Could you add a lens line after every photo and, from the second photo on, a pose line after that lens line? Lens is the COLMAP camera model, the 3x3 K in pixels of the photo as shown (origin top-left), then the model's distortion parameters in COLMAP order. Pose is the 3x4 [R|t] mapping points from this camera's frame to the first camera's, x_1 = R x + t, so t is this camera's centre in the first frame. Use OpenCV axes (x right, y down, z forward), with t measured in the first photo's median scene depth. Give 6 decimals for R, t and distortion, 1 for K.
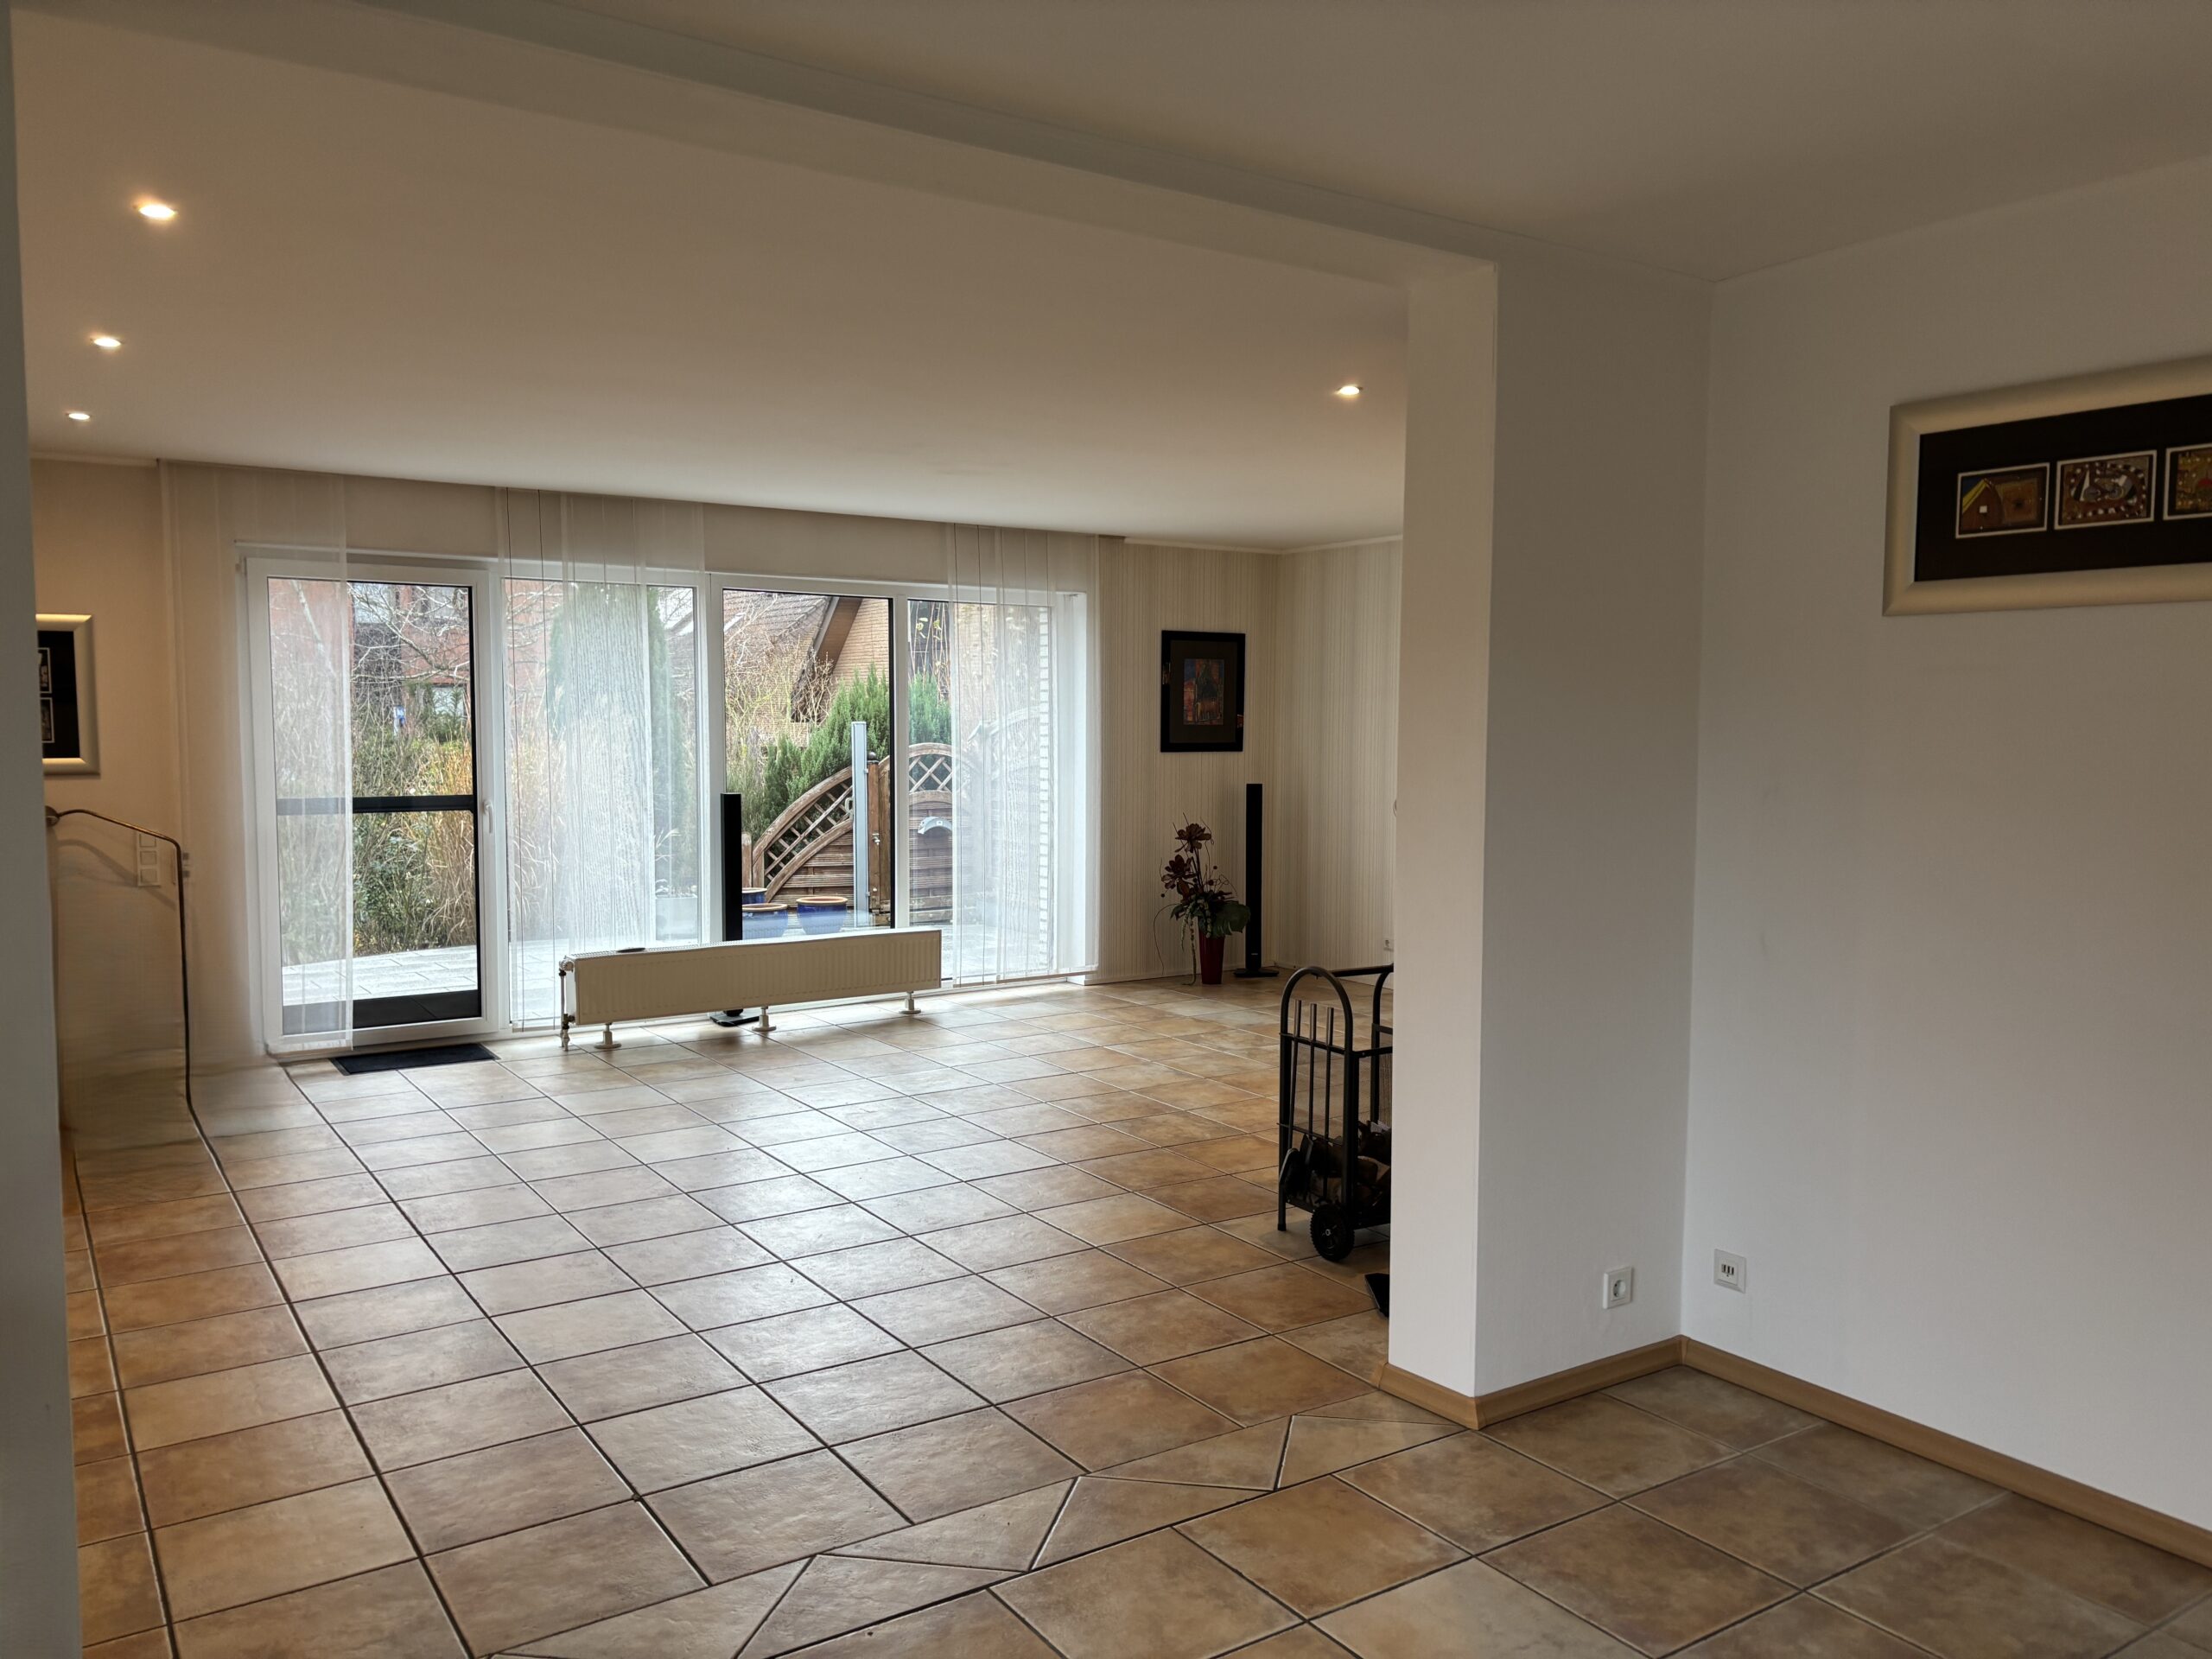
lens RADIAL K [[1672.9, 0, 1105.5], [0, 1672.9, 830.8], [0, 0, 1]] dist [0.052131, 0.005968]
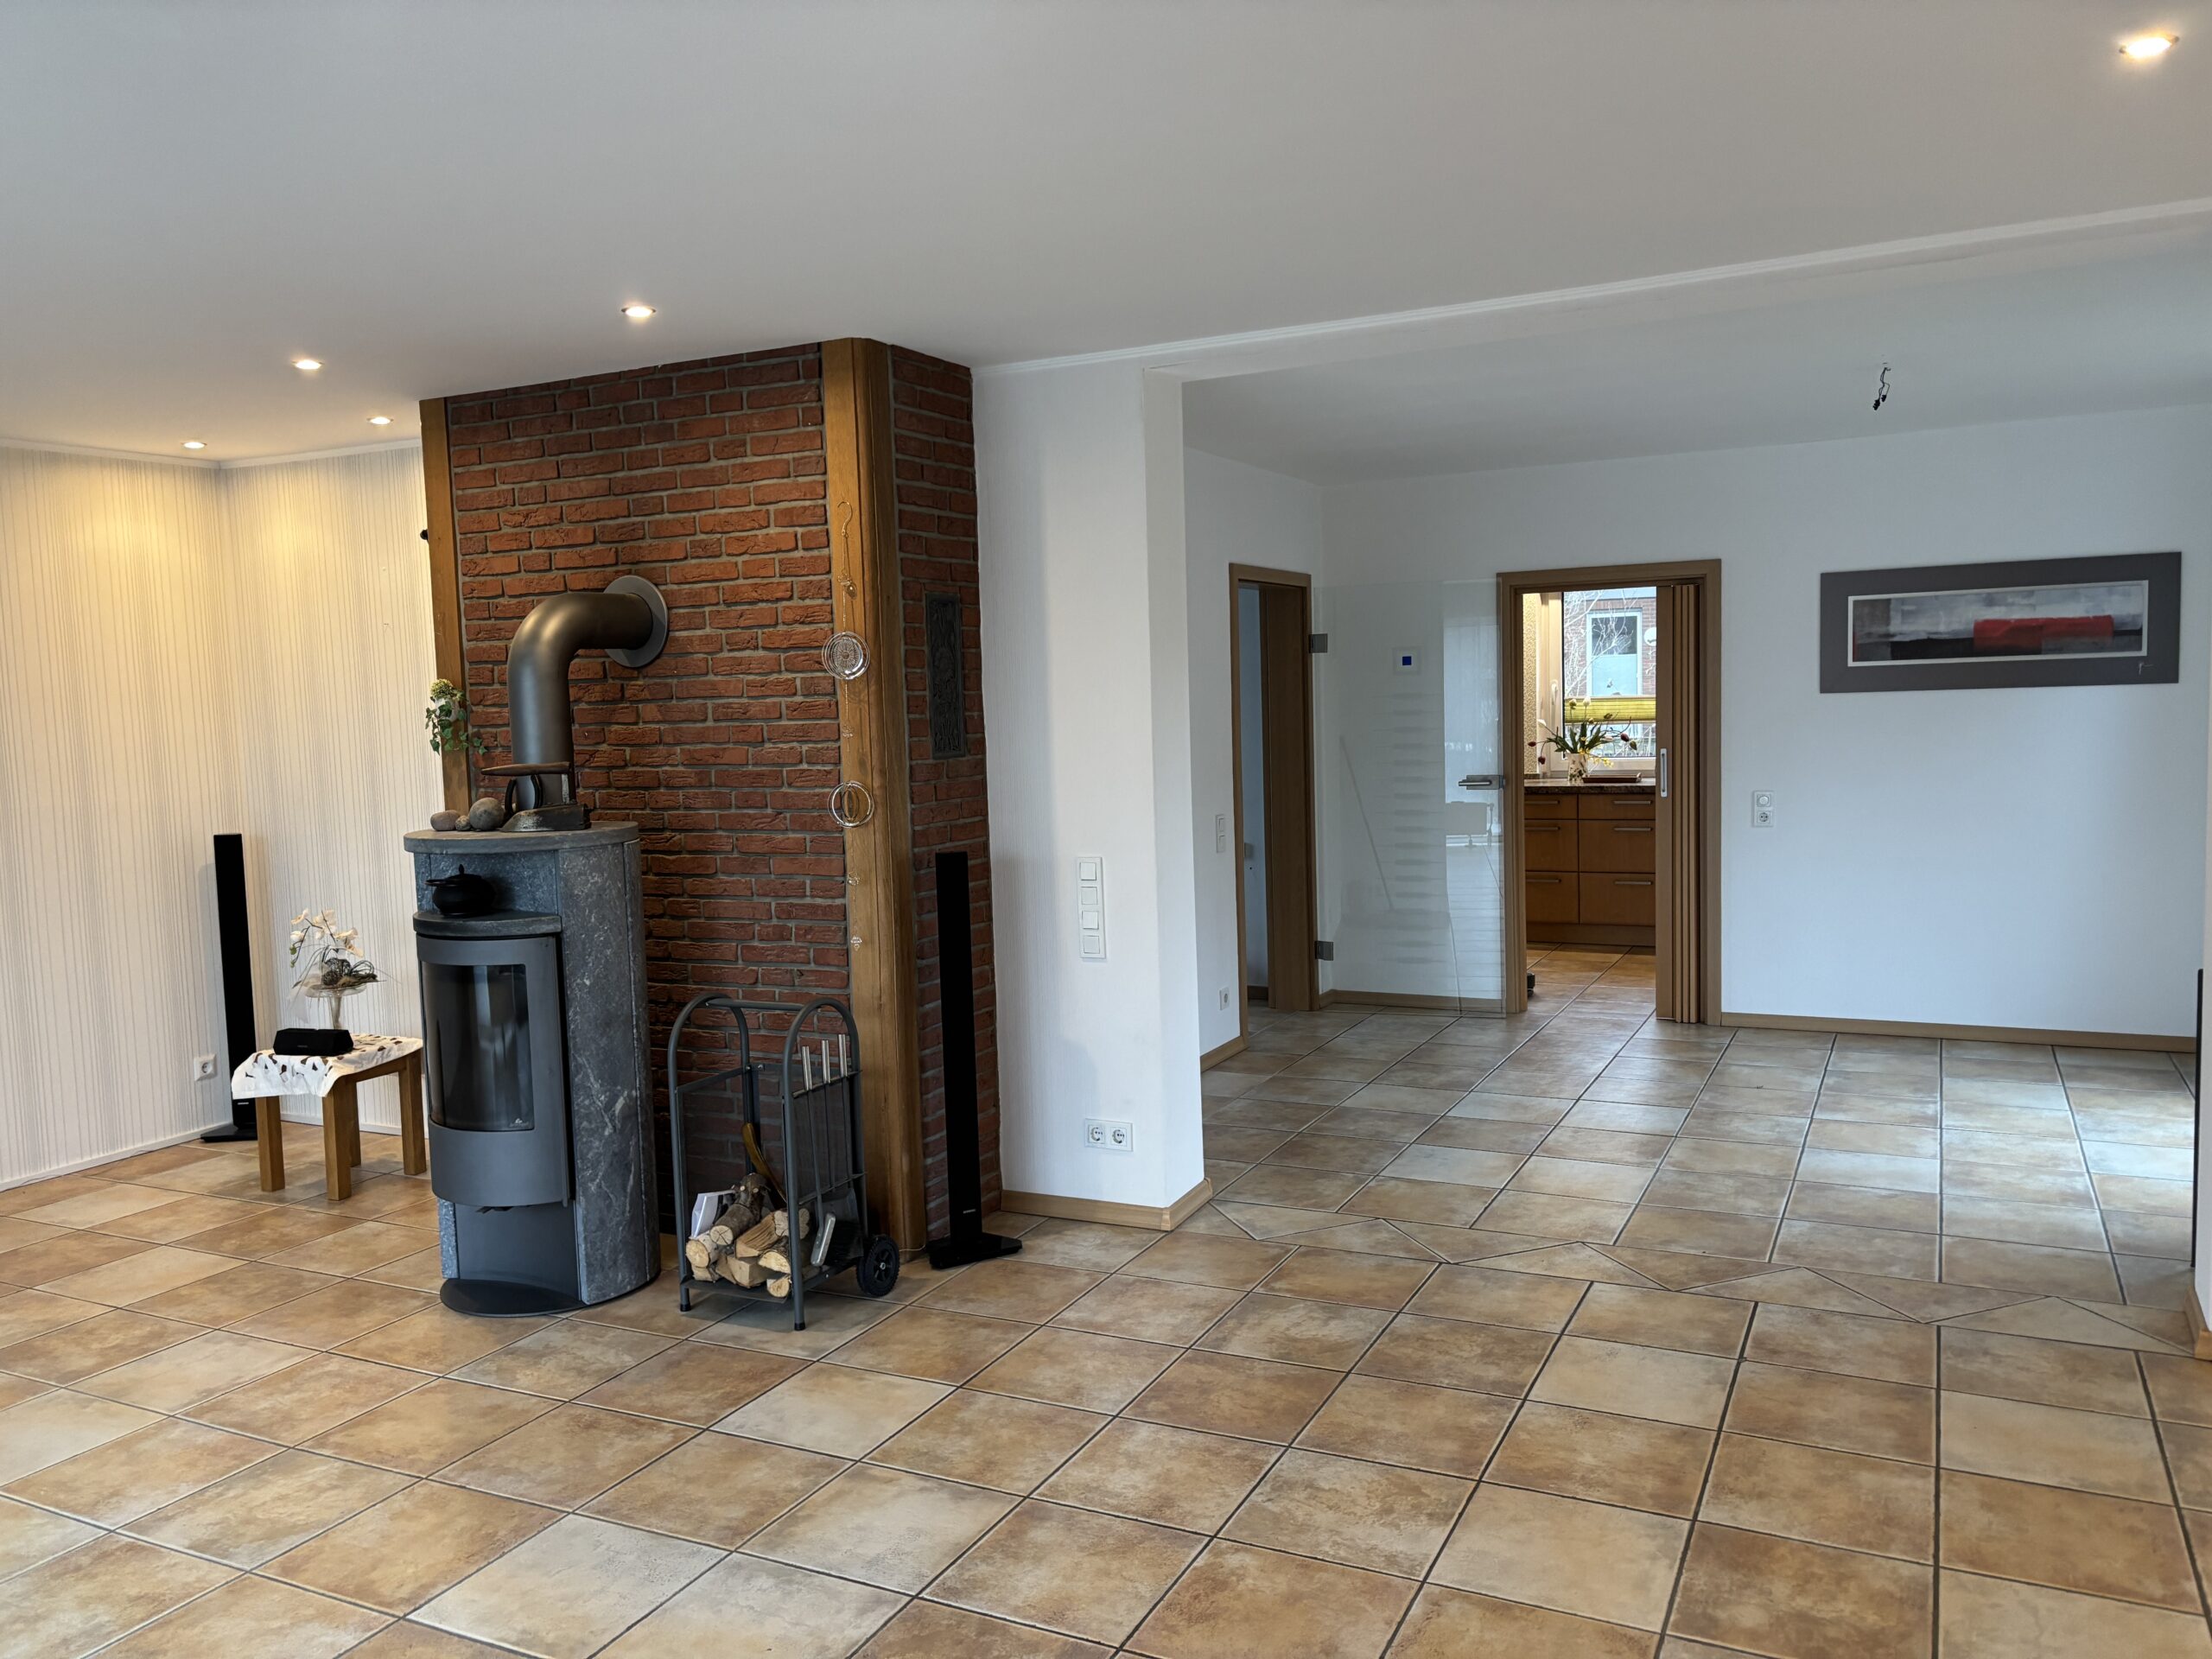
lens RADIAL K [[1672.9, 0, 1105.6], [0, 1672.9, 830.1], [0, 0, 1]] dist [0.052131, 0.005968]
pose [[-0.500770, -0.057075, 0.863697, -0.842661], [0.091006, 0.988822, 0.118109, -0.117711], [-0.860783, 0.137747, -0.489978, 1.531013]]
